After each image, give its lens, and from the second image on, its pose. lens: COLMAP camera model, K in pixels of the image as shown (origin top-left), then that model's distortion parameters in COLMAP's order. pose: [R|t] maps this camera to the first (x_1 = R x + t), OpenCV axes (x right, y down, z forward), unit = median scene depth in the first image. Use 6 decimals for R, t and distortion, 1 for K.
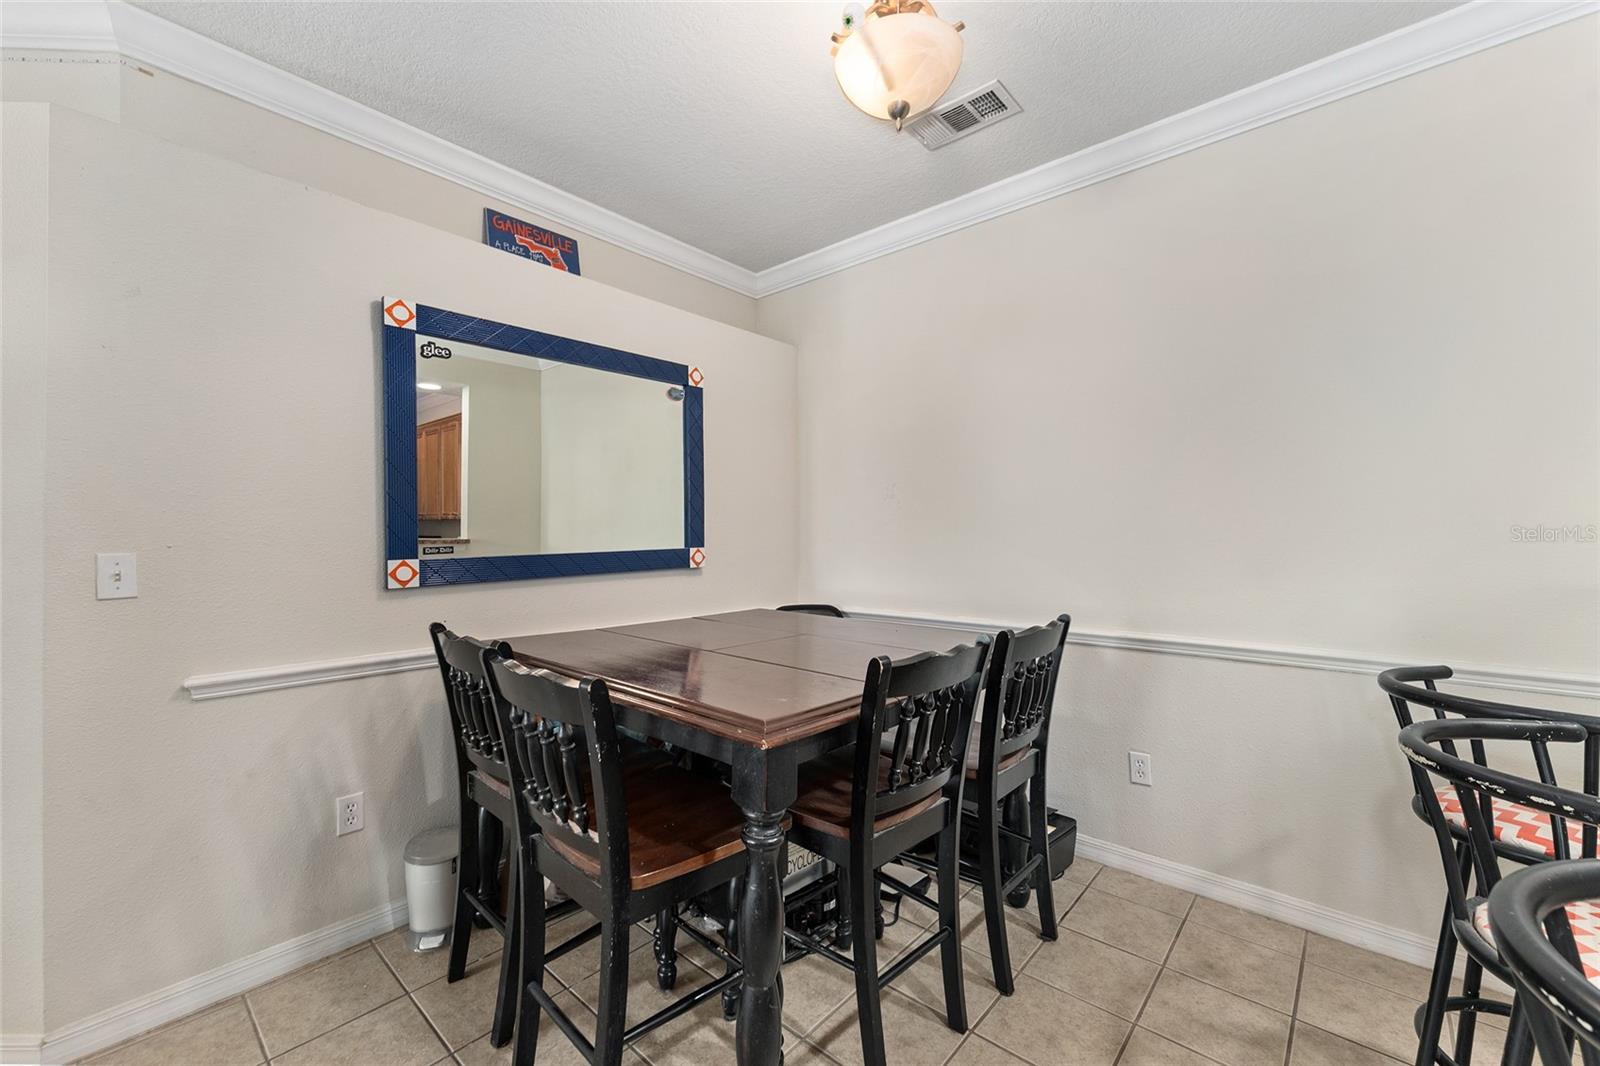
lens RADIAL K [[649.3, 0, 786.0], [0, 649.3, 532.6], [0, 0, 1]] dist [0.006470, 0.000602]
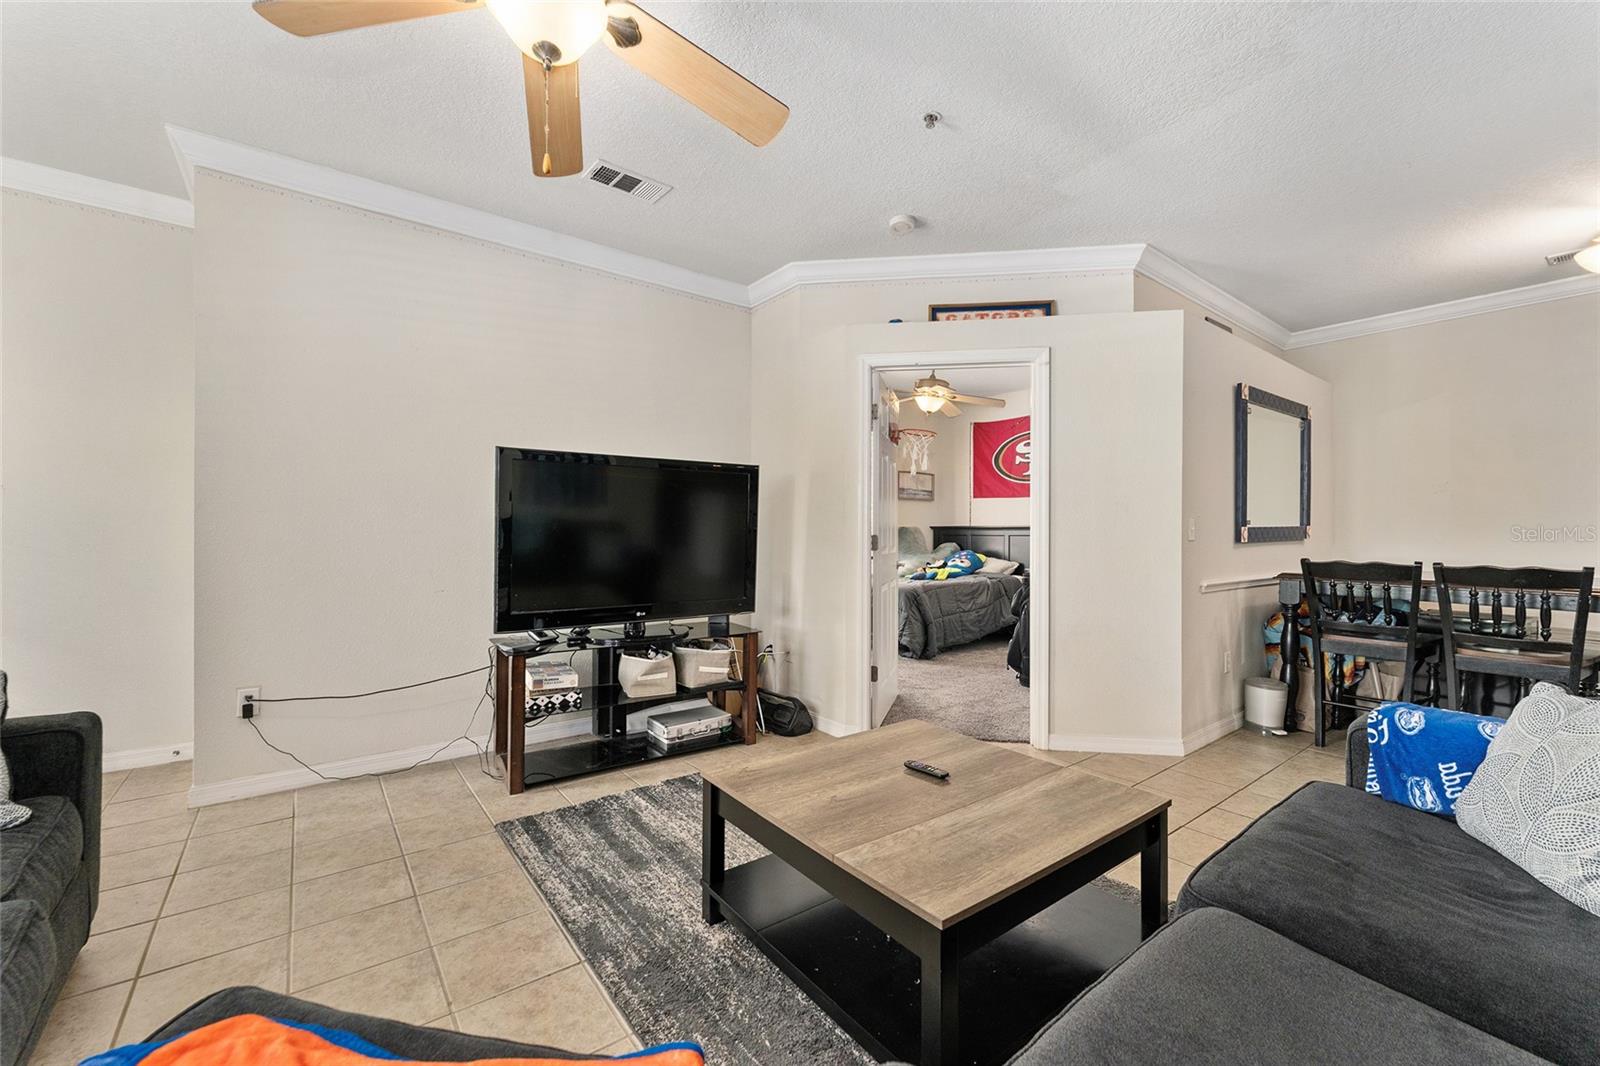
lens RADIAL K [[649.3, 0, 801.9], [0, 649.3, 541.3], [0, 0, 1]] dist [0.006470, 0.000602]
pose [[0.986015, -0.000781, -0.166653, -1.491741], [0.001329, 0.999994, 0.003178, 0.076183], [0.166650, -0.003355, 0.986010, -0.993887]]
